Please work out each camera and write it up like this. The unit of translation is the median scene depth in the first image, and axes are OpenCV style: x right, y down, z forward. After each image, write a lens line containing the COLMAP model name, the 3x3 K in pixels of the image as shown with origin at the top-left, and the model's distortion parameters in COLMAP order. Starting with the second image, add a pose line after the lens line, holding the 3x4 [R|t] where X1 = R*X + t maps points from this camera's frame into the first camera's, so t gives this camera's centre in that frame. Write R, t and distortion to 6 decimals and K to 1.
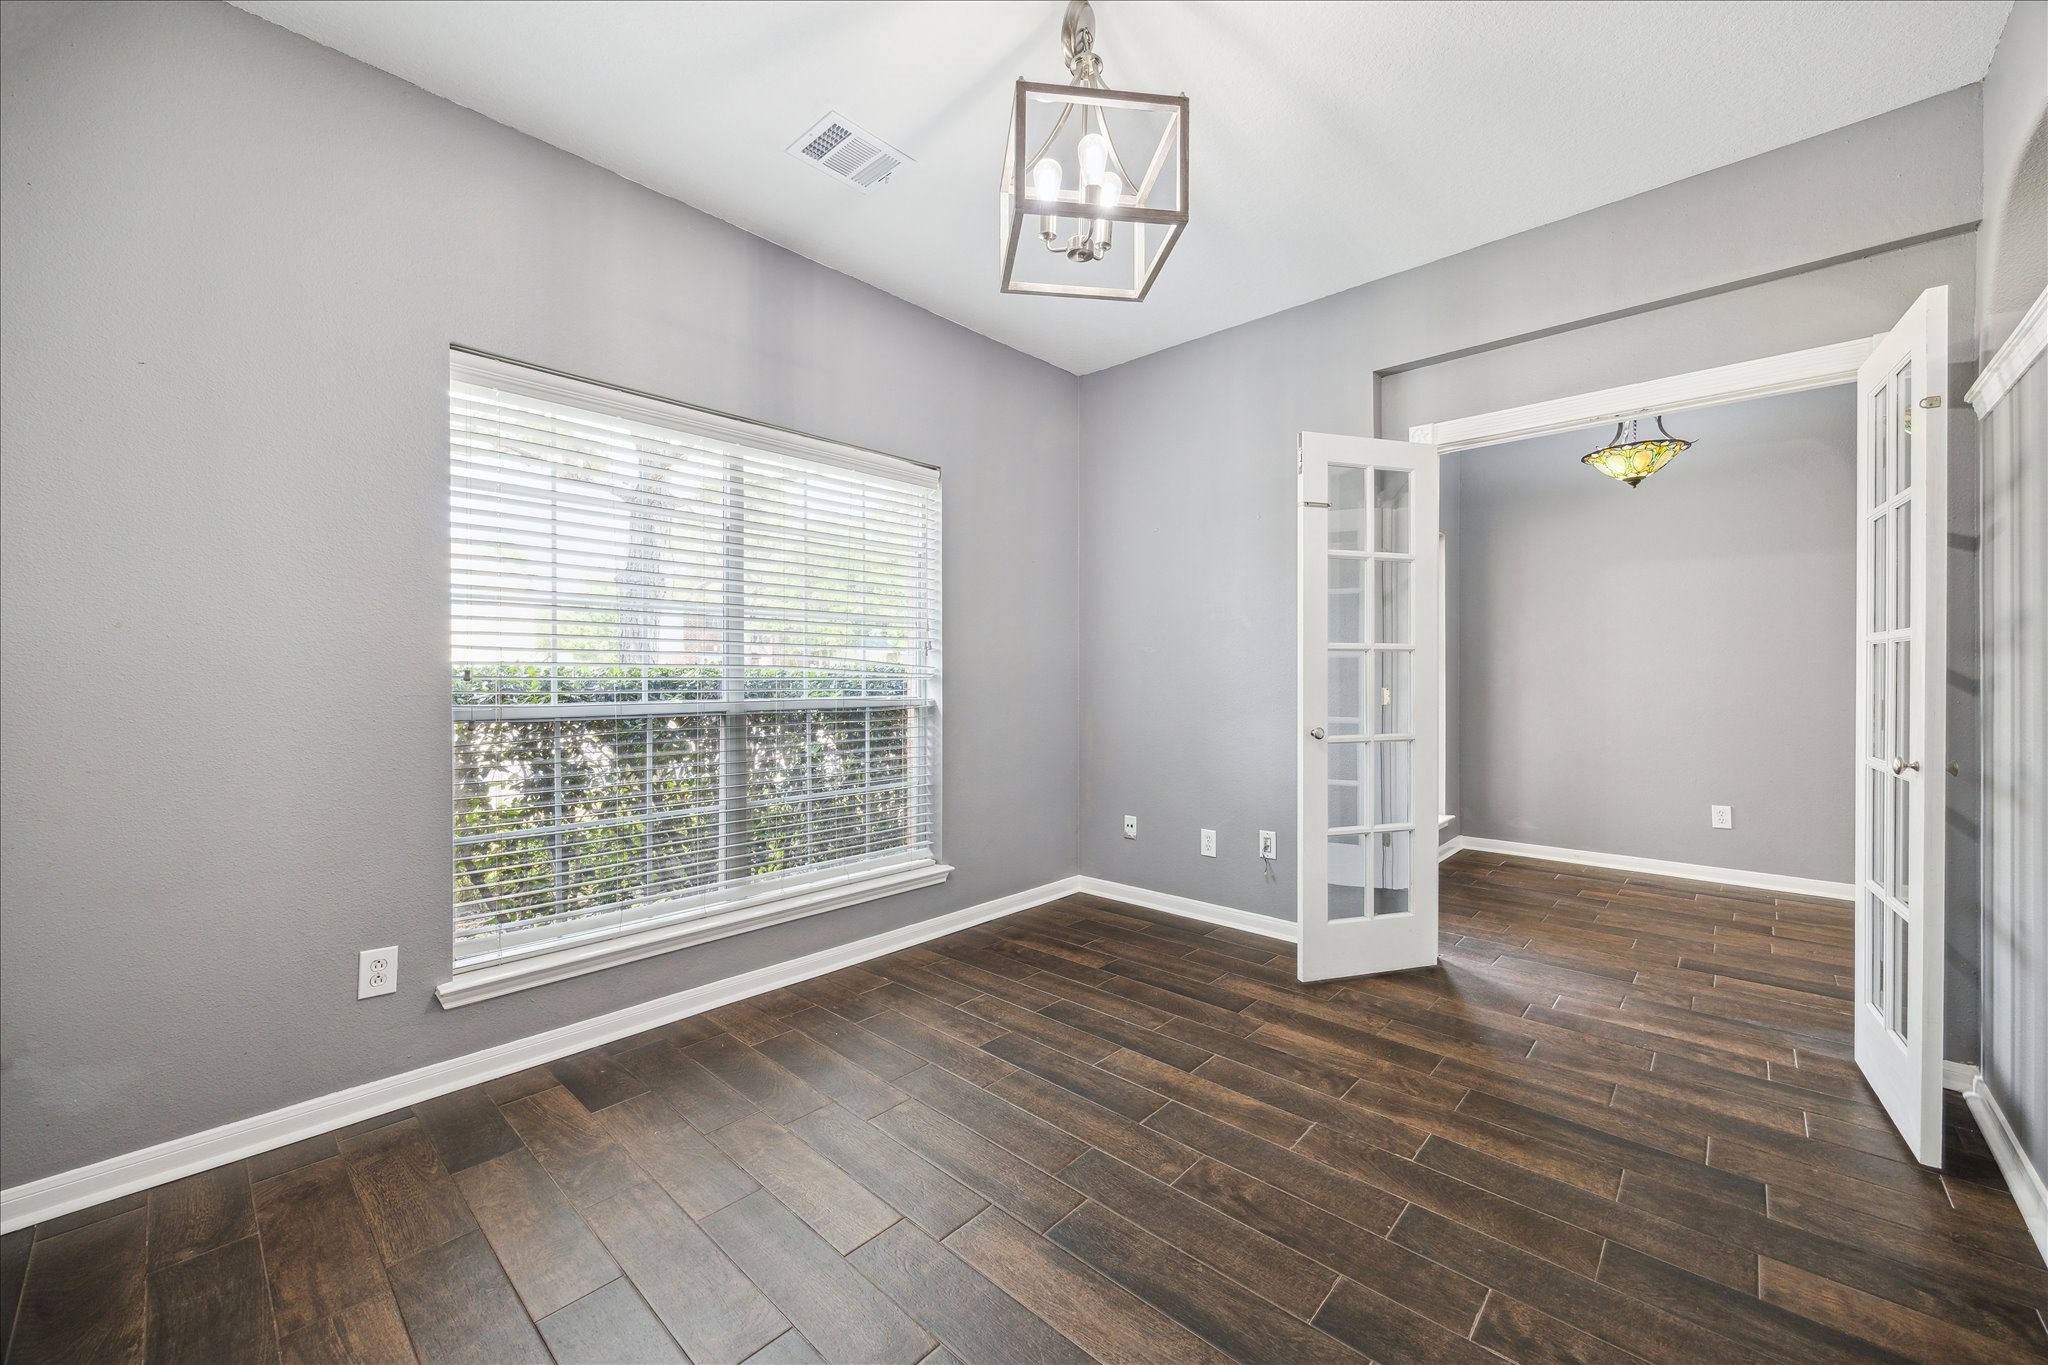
lens RADIAL K [[788.3, 0, 1027.6], [0, 788.3, 662.6], [0, 0, 1]] dist [-0.002157, -0.000050]
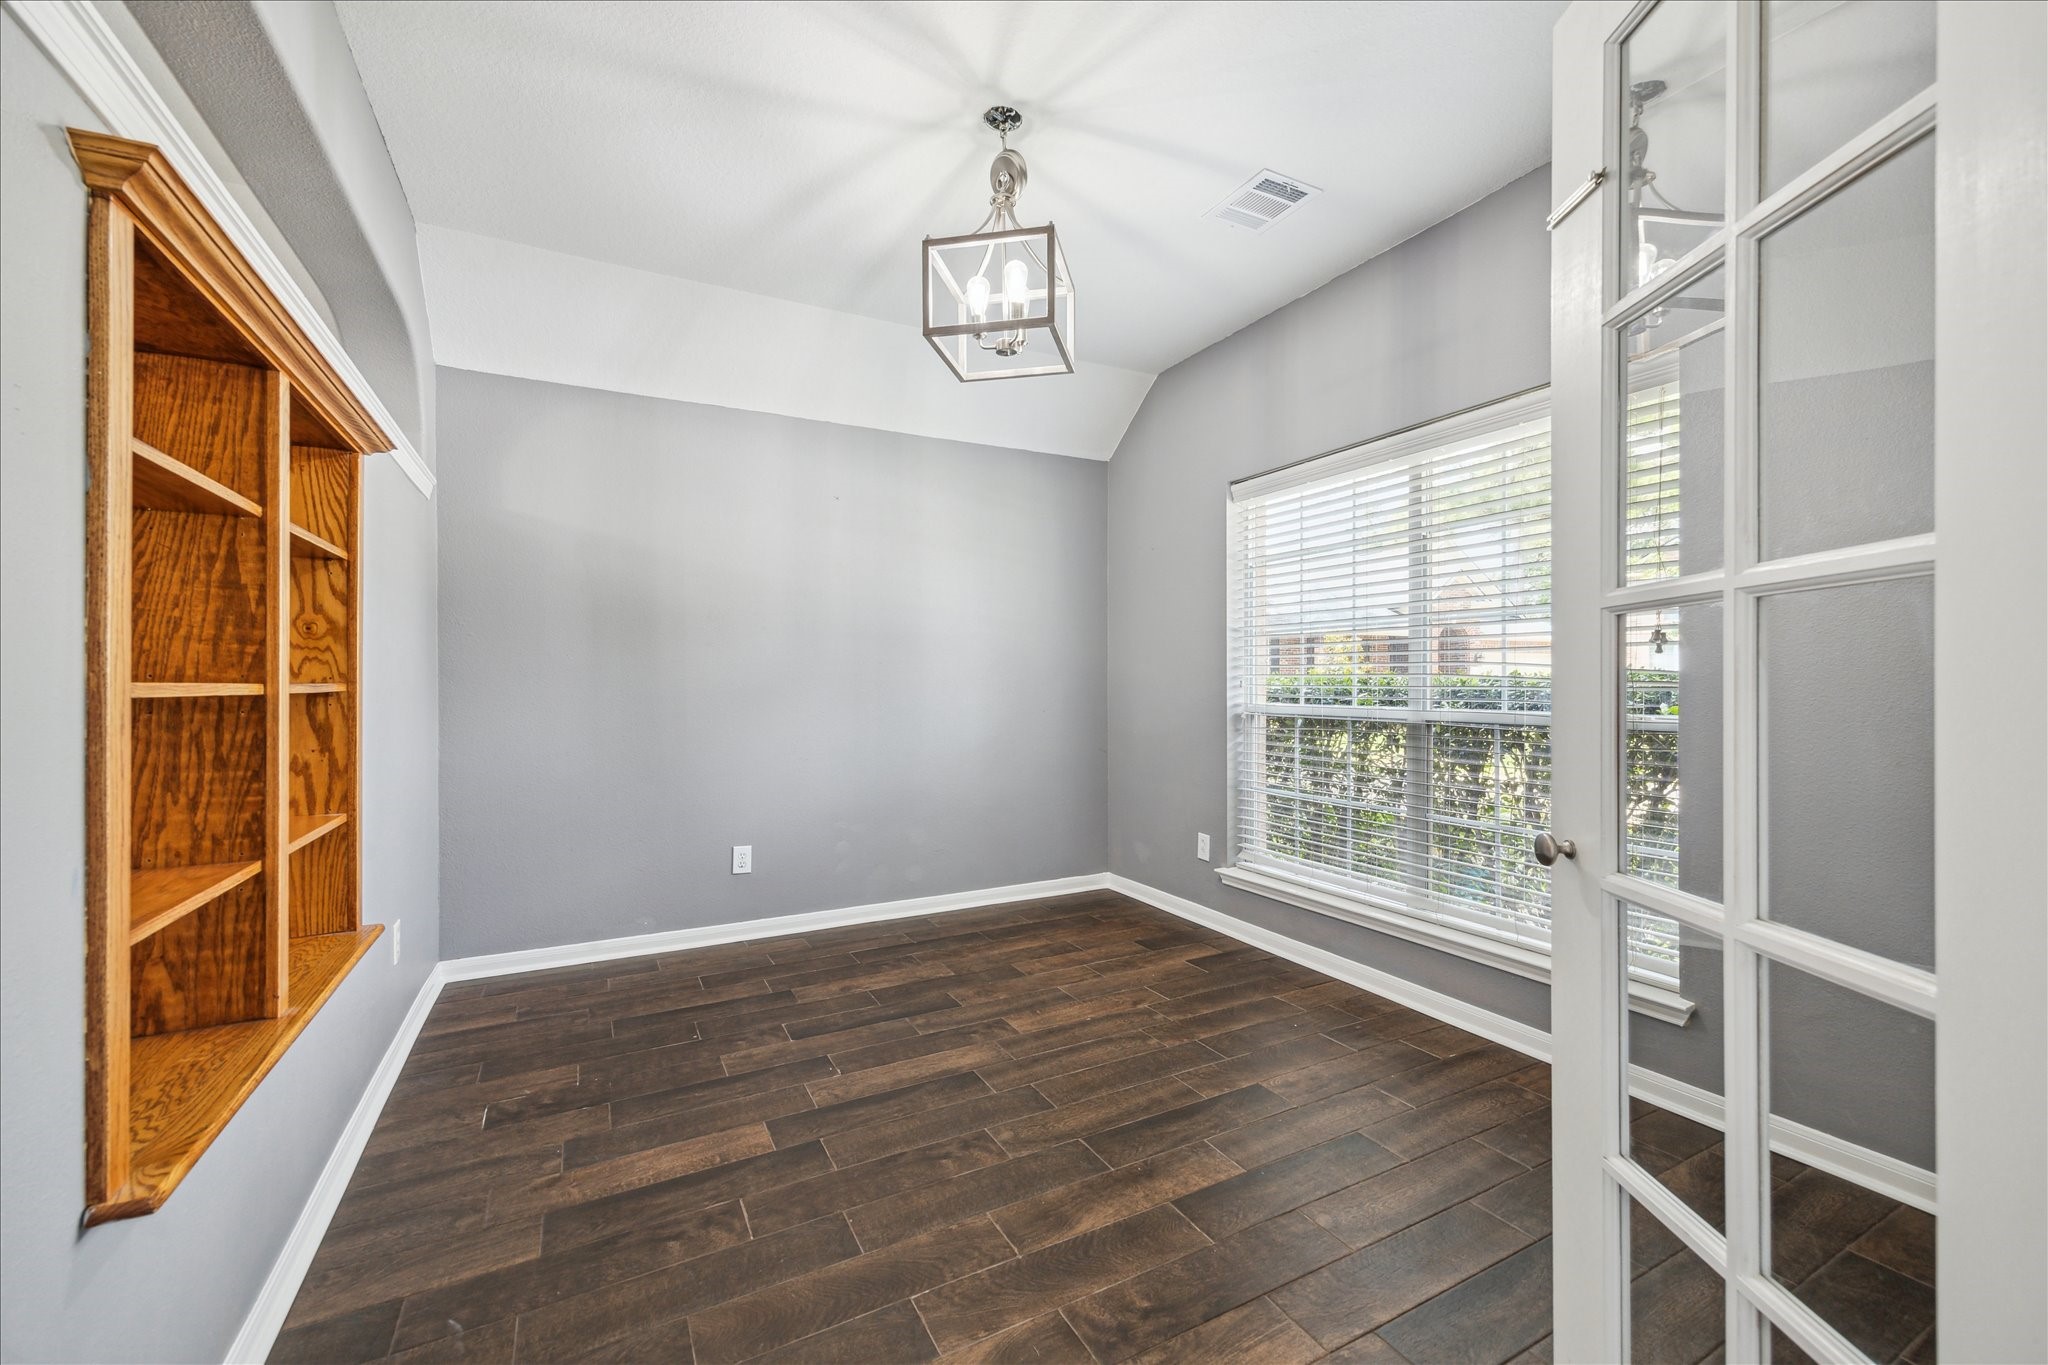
lens RADIAL K [[829.3, 0, 1035.1], [0, 829.3, 674.2], [0, 0, 1]] dist [0.002828, 0.000072]
pose [[-0.324764, -0.010261, -0.945740, 0.969874], [0.014959, 0.999760, -0.015984, 0.016120], [0.945677, -0.019339, -0.324532, 1.092224]]
